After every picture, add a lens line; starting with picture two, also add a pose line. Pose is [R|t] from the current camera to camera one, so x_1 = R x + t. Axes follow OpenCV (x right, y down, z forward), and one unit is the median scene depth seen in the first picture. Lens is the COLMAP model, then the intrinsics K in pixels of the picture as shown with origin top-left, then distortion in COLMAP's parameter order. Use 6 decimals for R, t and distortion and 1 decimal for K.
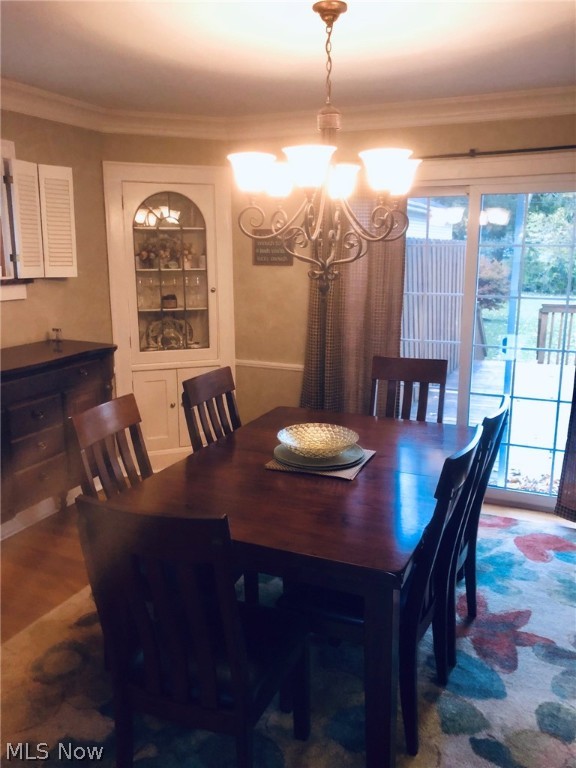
lens RADIAL K [[637.4, 0, 295.0], [0, 637.4, 371.3], [0, 0, 1]] dist [0.015289, 0.024605]
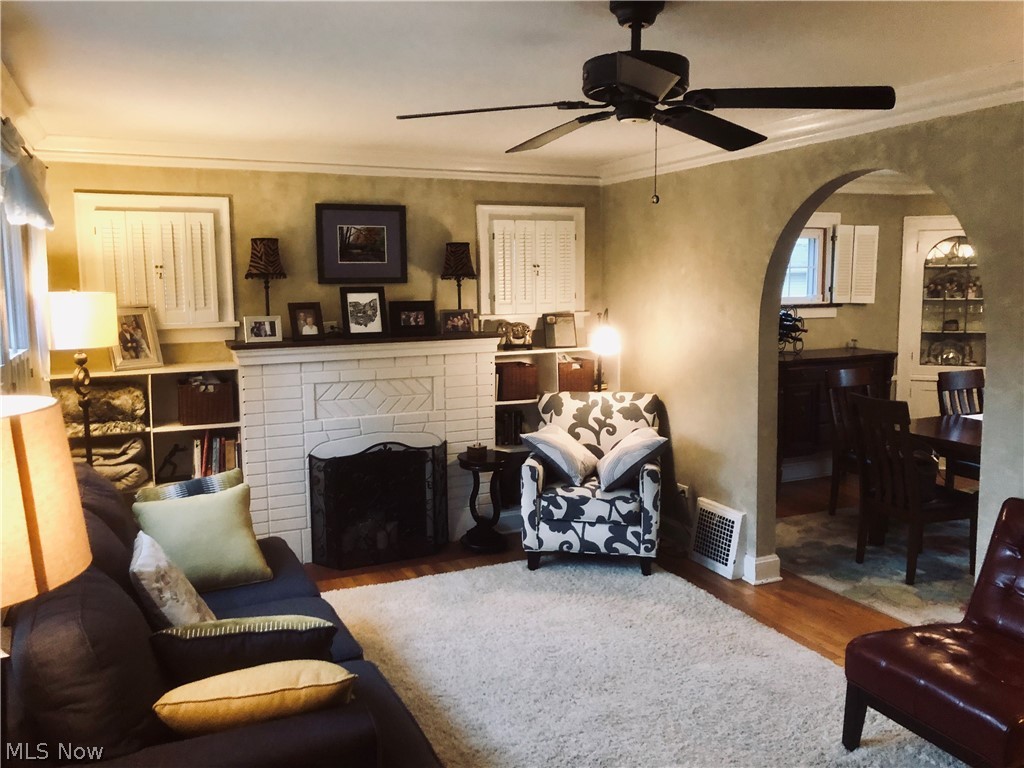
lens RADIAL K [[849.9, 0, 515.3], [0, 849.9, 382.6], [0, 0, 1]] dist [0.015289, 0.024605]
pose [[0.746513, 0.077345, -0.660860, 0.321436], [-0.120484, 0.992515, -0.019939, 0.157414], [0.654371, 0.094508, 0.750245, -0.898912]]
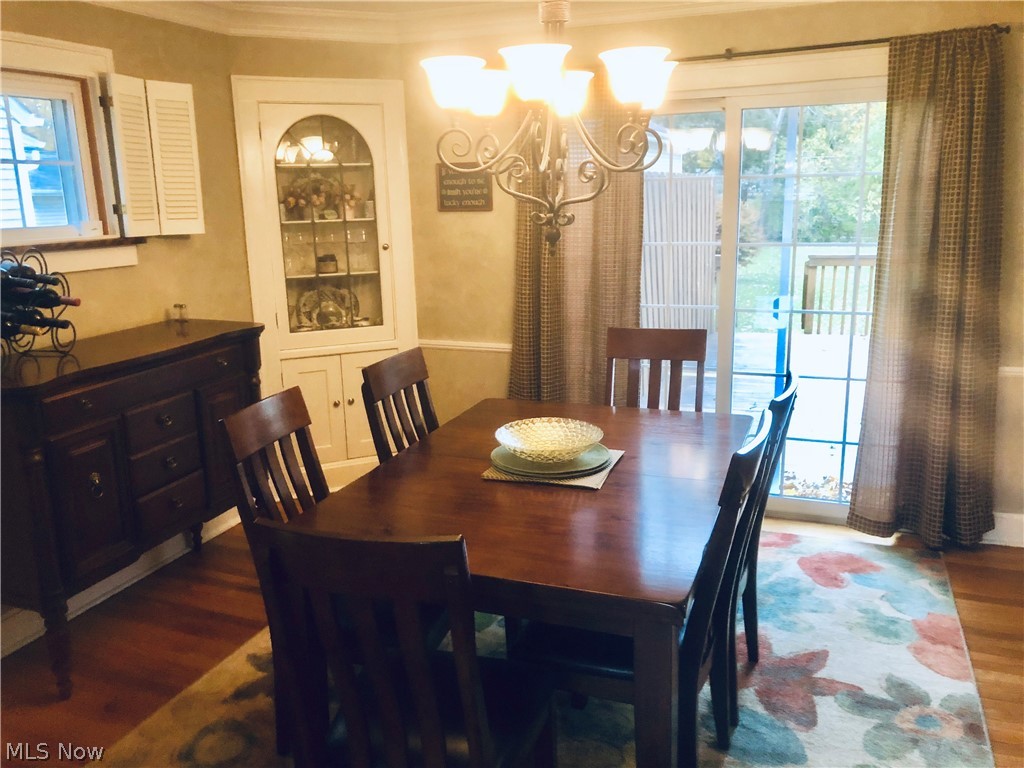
lens RADIAL K [[849.9, 0, 511.6], [0, 849.9, 373.8], [0, 0, 1]] dist [0.015289, 0.024605]
pose [[0.998536, -0.034859, 0.041367, -0.034306], [0.034009, 0.999199, 0.021079, 0.005633], [-0.042069, -0.019641, 0.998922, -0.001310]]
